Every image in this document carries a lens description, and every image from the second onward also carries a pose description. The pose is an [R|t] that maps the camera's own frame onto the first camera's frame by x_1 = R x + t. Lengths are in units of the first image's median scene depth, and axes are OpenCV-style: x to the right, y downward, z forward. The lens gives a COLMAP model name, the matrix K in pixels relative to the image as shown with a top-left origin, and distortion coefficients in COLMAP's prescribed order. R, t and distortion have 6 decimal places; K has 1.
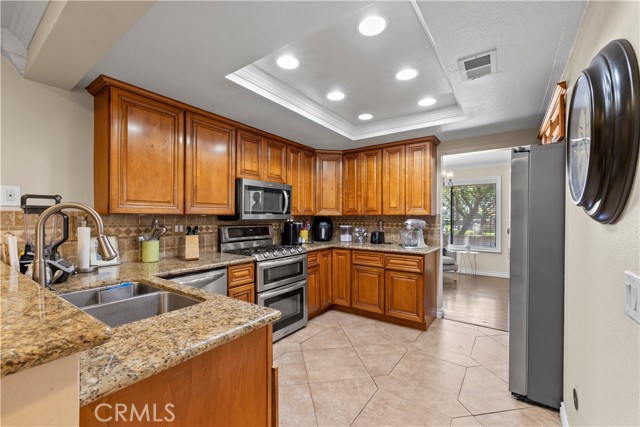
lens RADIAL K [[269.2, 0, 319.7], [0, 269.2, 216.1], [0, 0, 1]] dist [-0.003339, -0.000328]
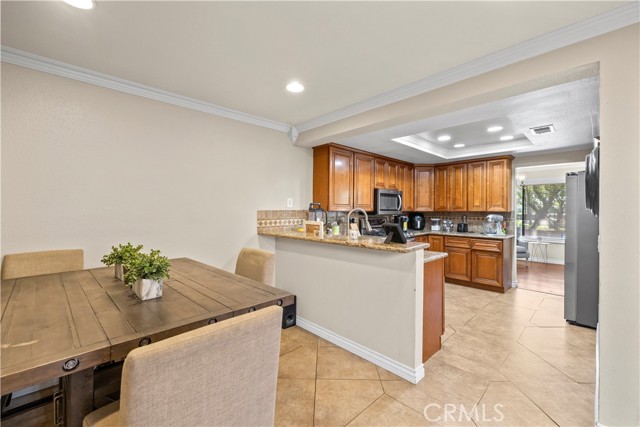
lens RADIAL K [[269.2, 0, 319.1], [0, 269.2, 209.0], [0, 0, 1]] dist [-0.003339, -0.000328]
pose [[0.981896, 0.001720, -0.189415, -0.268957], [-0.001793, 0.999998, -0.000212, -0.014976], [0.189415, 0.000548, 0.981897, -0.526414]]
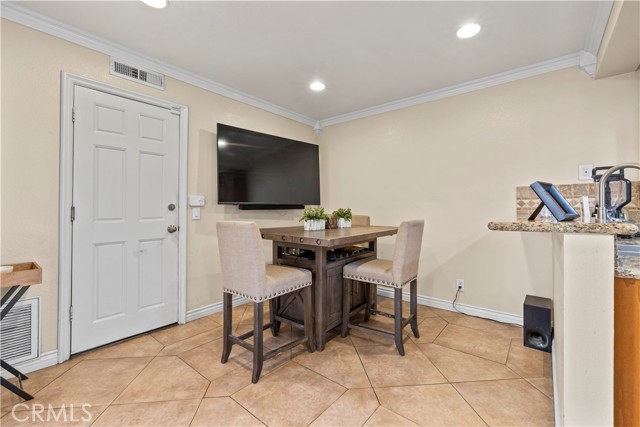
lens RADIAL K [[269.2, 0, 319.2], [0, 269.2, 205.5], [0, 0, 1]] dist [-0.003339, -0.000328]
pose [[-0.081211, -0.009051, -0.996656, 0.143504], [-0.000916, 0.999959, -0.009007, 0.051496], [0.996697, 0.000182, -0.081216, -0.109721]]
